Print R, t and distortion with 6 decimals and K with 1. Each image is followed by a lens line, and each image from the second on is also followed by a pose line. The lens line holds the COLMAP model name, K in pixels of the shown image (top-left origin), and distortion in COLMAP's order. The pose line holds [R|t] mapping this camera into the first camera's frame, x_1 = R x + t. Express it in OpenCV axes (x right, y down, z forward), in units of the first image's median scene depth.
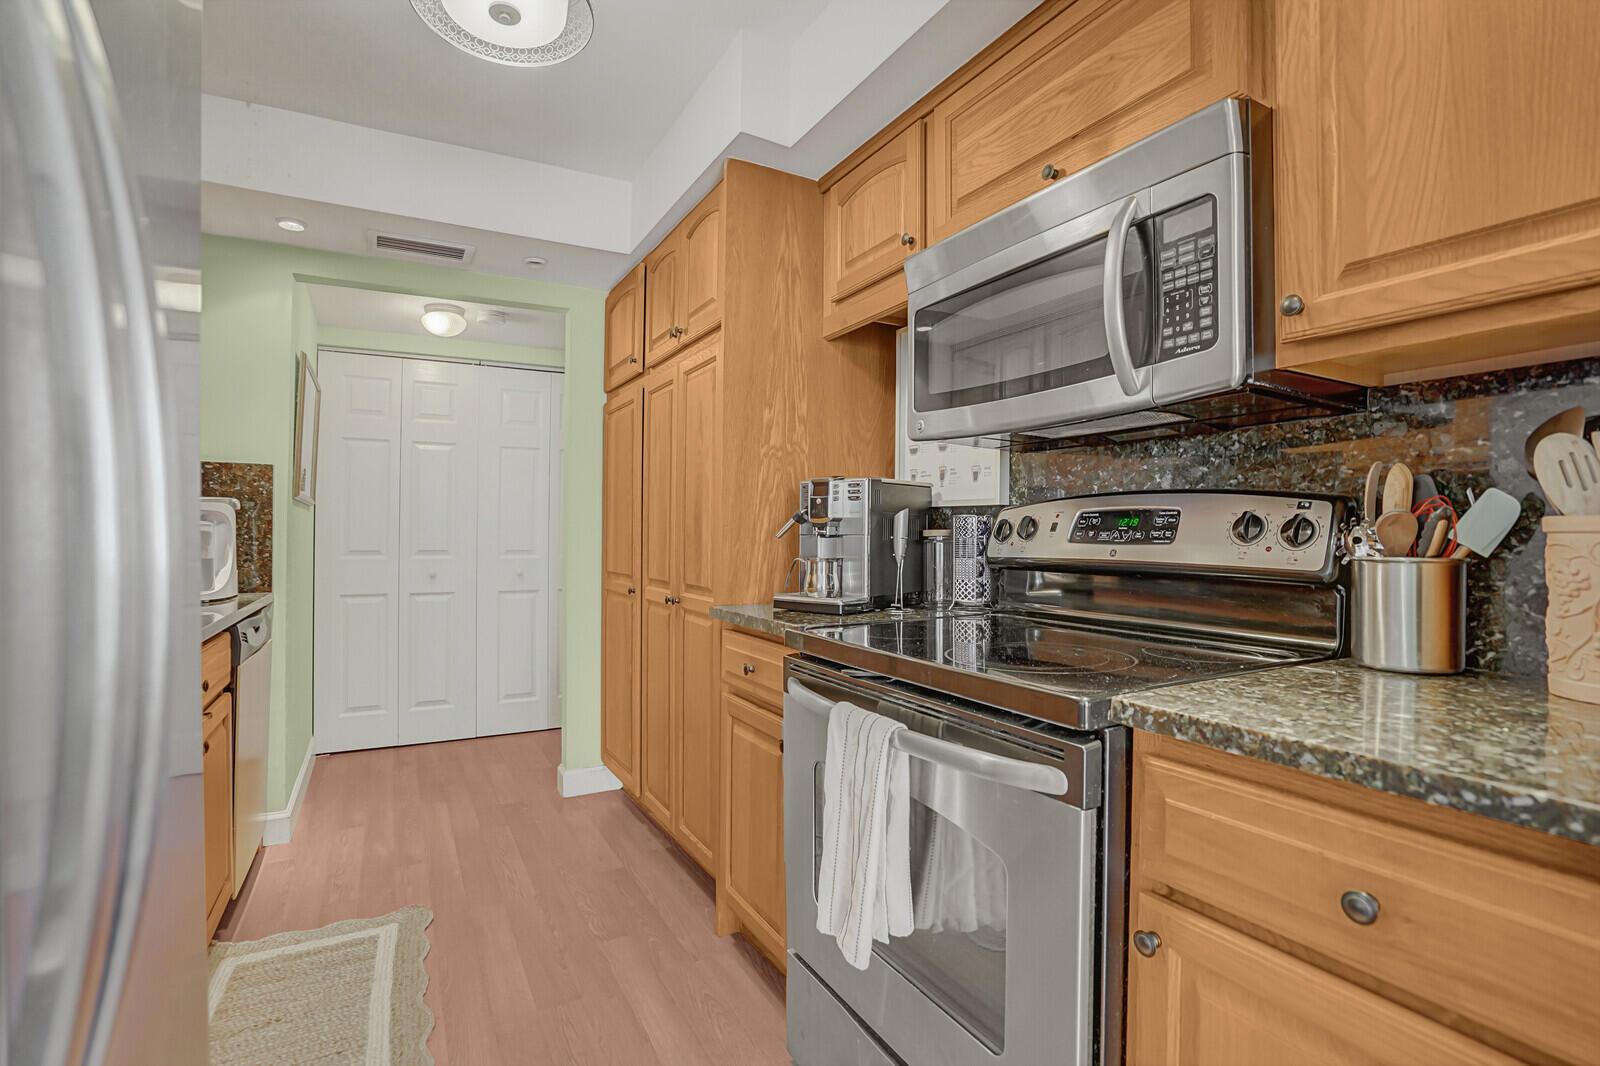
lens RADIAL K [[758.4, 0, 795.4], [0, 758.4, 546.1], [0, 0, 1]] dist [-0.058026, 0.022805]
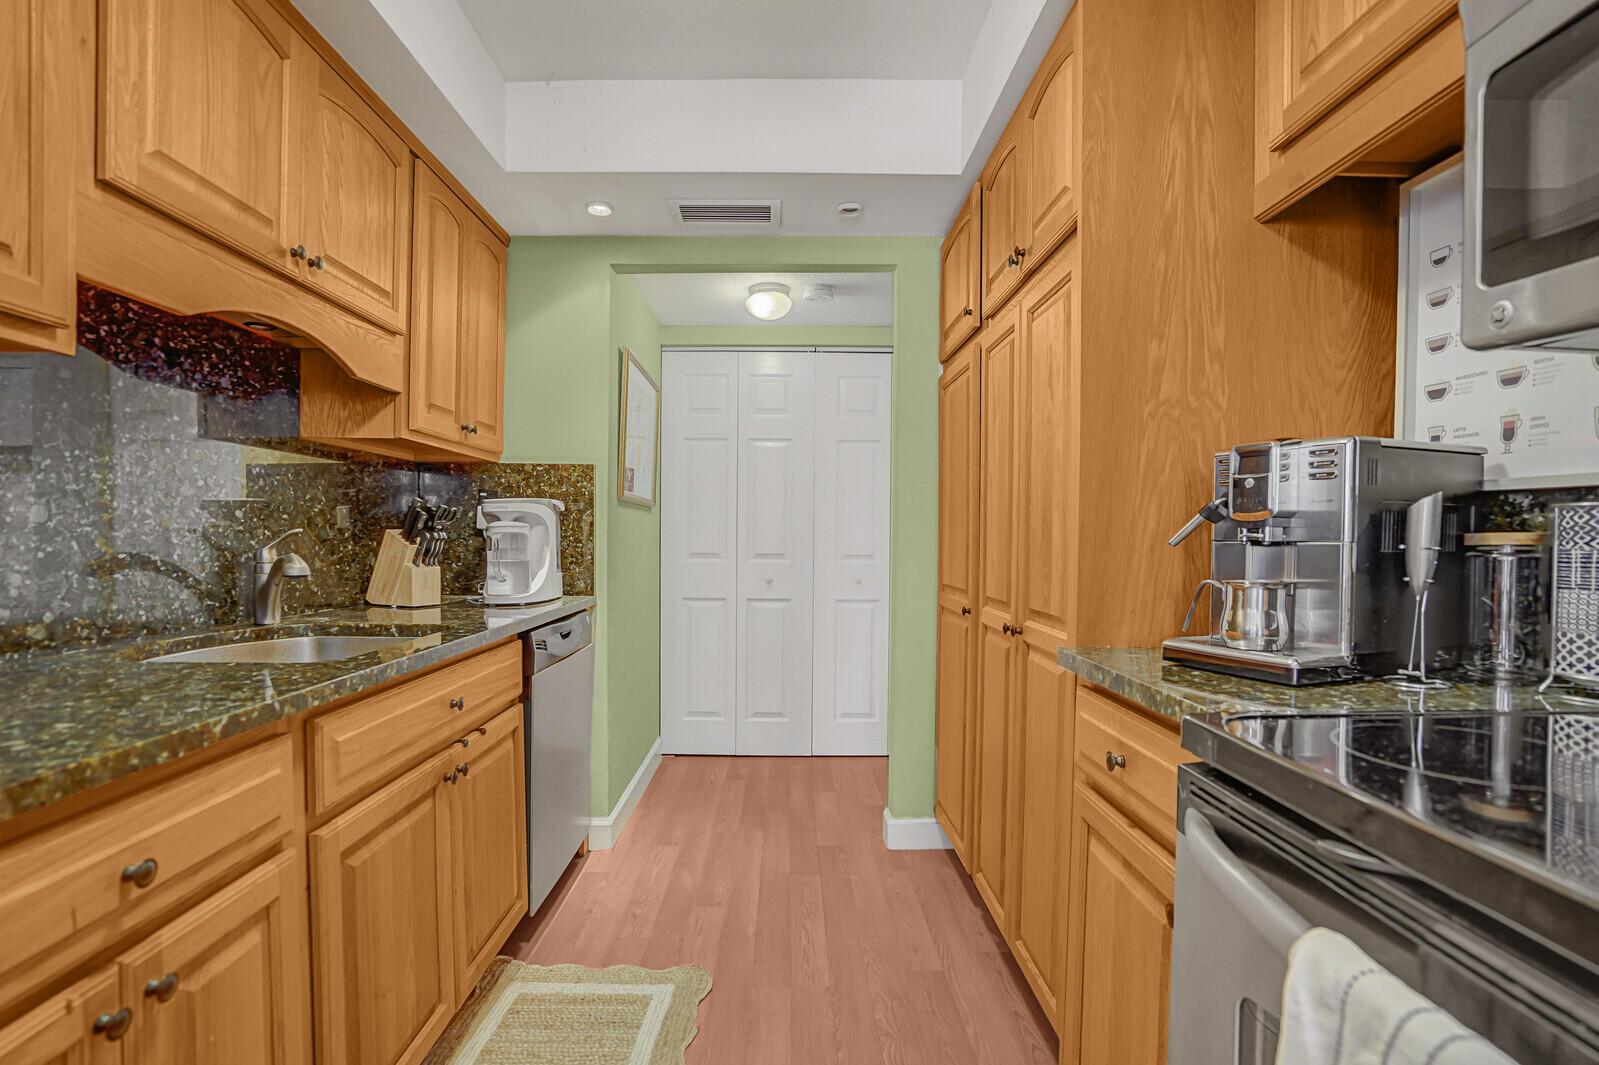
lens RADIAL K [[757.9, 0, 794.9], [0, 757.9, 545.6], [0, 0, 1]] dist [-0.058026, 0.022805]
pose [[0.879565, 0.009348, -0.475687, -0.003623], [-0.011604, 0.999931, -0.001806, -0.005847], [0.475637, 0.007108, 0.879613, 0.302109]]
